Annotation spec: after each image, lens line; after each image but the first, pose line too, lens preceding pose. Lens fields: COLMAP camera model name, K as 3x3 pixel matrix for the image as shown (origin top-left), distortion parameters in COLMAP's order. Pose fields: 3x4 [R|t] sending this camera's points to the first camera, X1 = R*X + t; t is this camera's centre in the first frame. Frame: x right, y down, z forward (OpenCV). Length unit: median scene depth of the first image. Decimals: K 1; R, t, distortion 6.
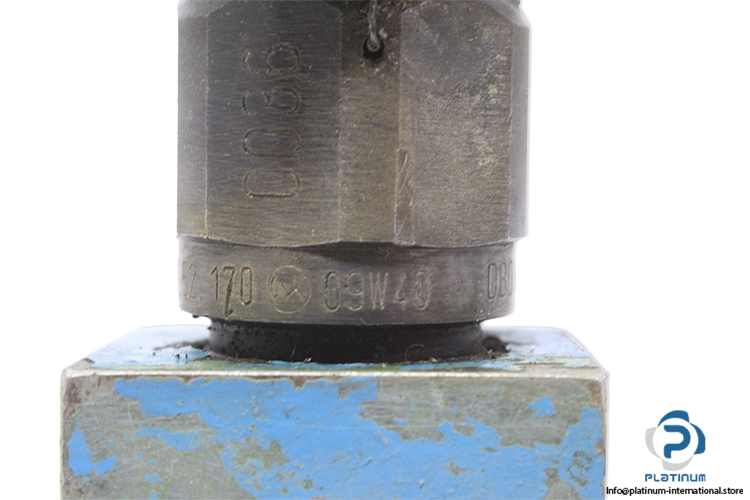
lens RADIAL K [[1689.8, 0, 374.3], [0, 1689.8, 247.9], [0, 0, 1]] dist [-0.011842, 0.000000]
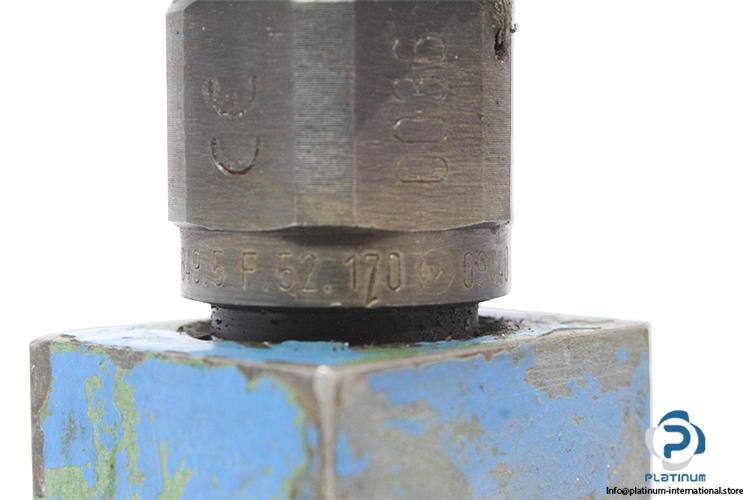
lens RADIAL K [[1689.8, 0, 375.7], [0, 1689.8, 254.5], [0, 0, 1]] dist [-0.011842, 0.000000]
pose [[0.662143, -0.060380, 0.746941, -0.859570], [0.048840, 0.998107, 0.037388, -0.026584], [-0.747784, 0.011724, 0.663838, 0.345726]]
